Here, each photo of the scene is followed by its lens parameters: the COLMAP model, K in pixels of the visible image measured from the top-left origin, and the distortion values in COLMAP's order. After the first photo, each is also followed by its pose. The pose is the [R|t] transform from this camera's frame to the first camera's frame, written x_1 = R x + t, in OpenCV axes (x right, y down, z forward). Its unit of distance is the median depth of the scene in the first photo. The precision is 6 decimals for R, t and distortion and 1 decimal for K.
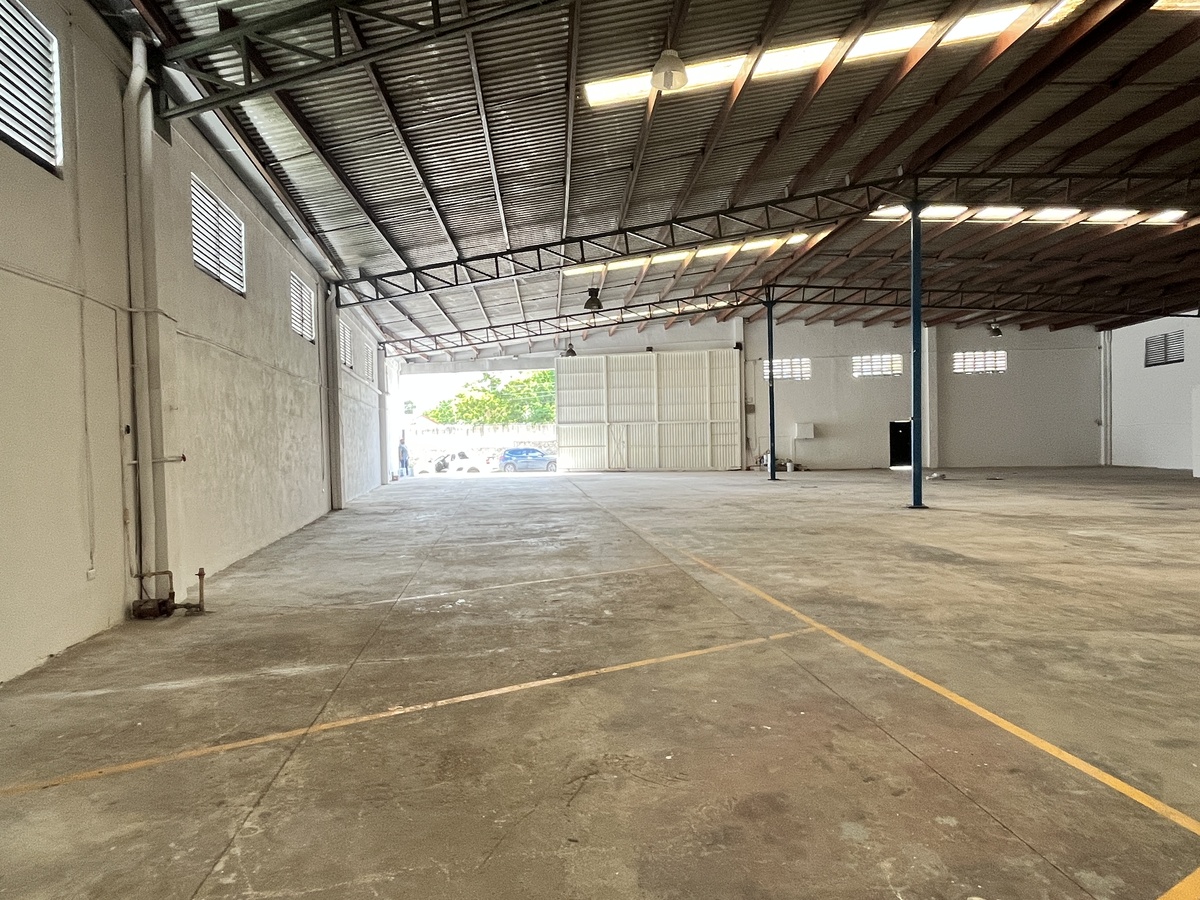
lens RADIAL K [[713.4, 0, 600.8], [0, 713.4, 457.0], [0, 0, 1]] dist [-0.001198, -0.003773]
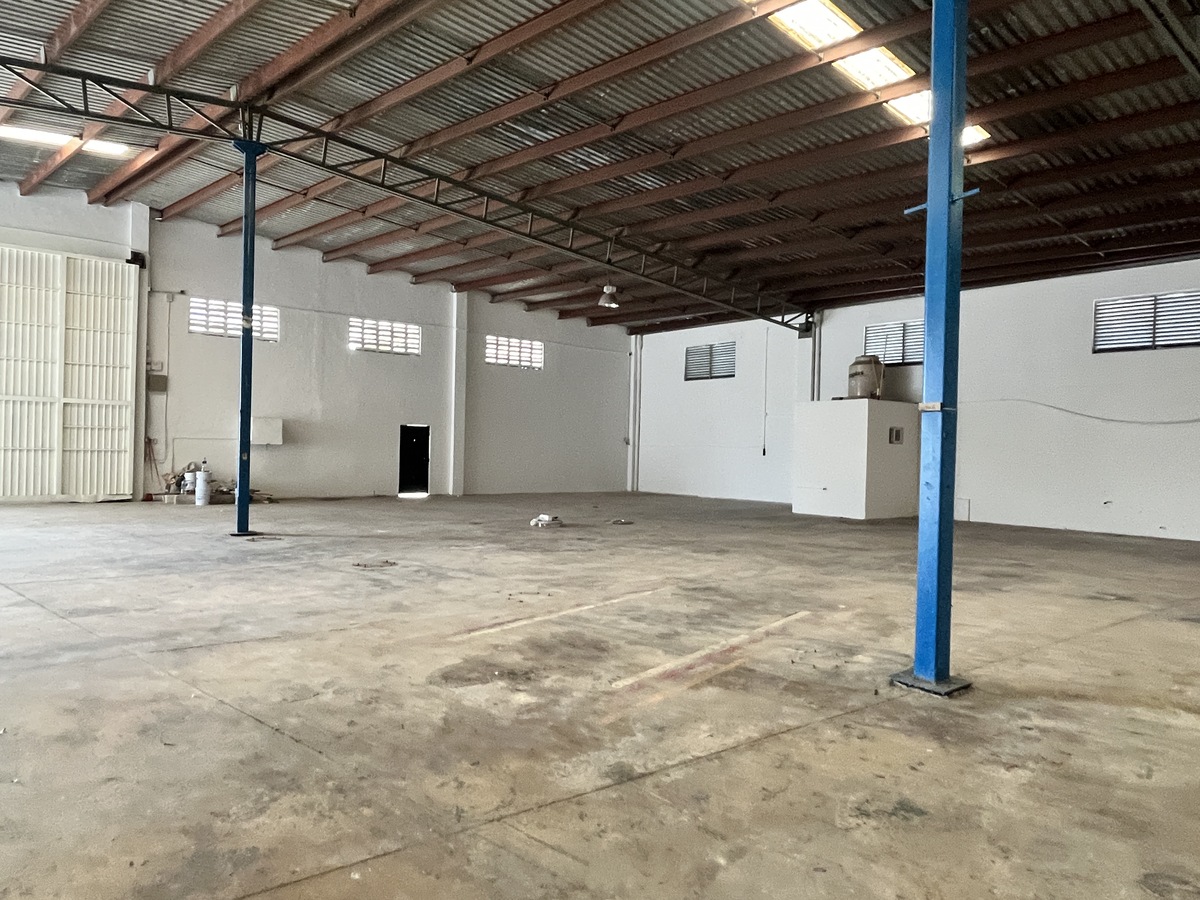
lens RADIAL K [[715.7, 0, 603.2], [0, 715.7, 448.5], [0, 0, 1]] dist [-0.002448, -0.002847]
pose [[0.675123, 0.039254, 0.736660, 0.094009], [-0.022695, 0.999216, -0.032446, -0.020868], [-0.737356, 0.005186, 0.675484, 0.829544]]
